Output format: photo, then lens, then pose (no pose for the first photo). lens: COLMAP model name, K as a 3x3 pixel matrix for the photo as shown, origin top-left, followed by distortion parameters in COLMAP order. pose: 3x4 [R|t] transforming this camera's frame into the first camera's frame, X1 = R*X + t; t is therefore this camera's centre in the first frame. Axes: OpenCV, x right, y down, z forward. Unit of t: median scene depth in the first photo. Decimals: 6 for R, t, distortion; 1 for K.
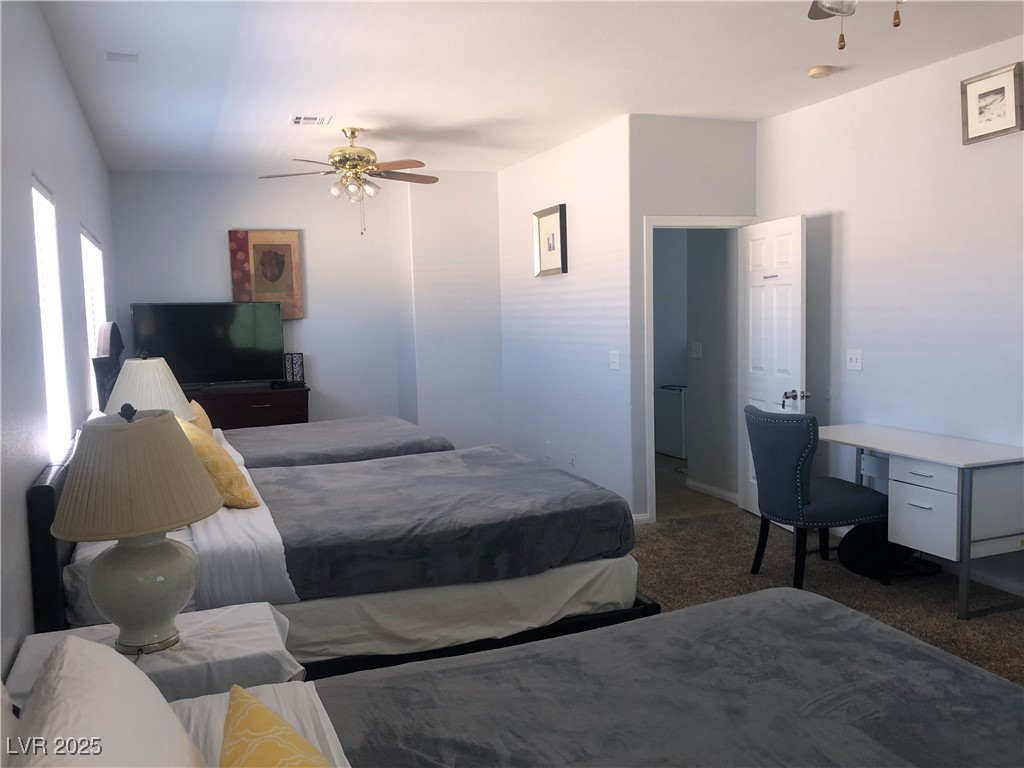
lens RADIAL K [[847.6, 0, 519.7], [0, 847.6, 384.3], [0, 0, 1]] dist [0.002165, 0.003104]
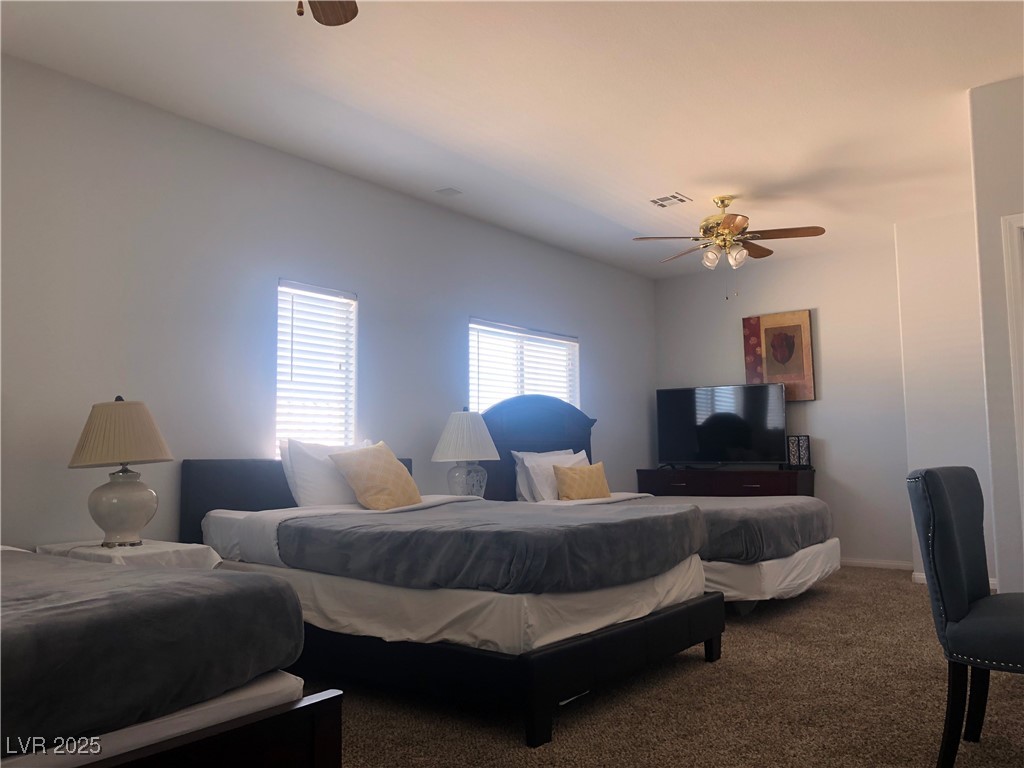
lens RADIAL K [[847.6, 0, 520.6], [0, 847.6, 384.5], [0, 0, 1]] dist [0.002165, 0.003104]
pose [[0.527743, -0.053337, -0.847728, 0.395736], [-0.074480, 0.991277, -0.108736, 0.035294], [0.846132, 0.120523, 0.519167, 0.227095]]
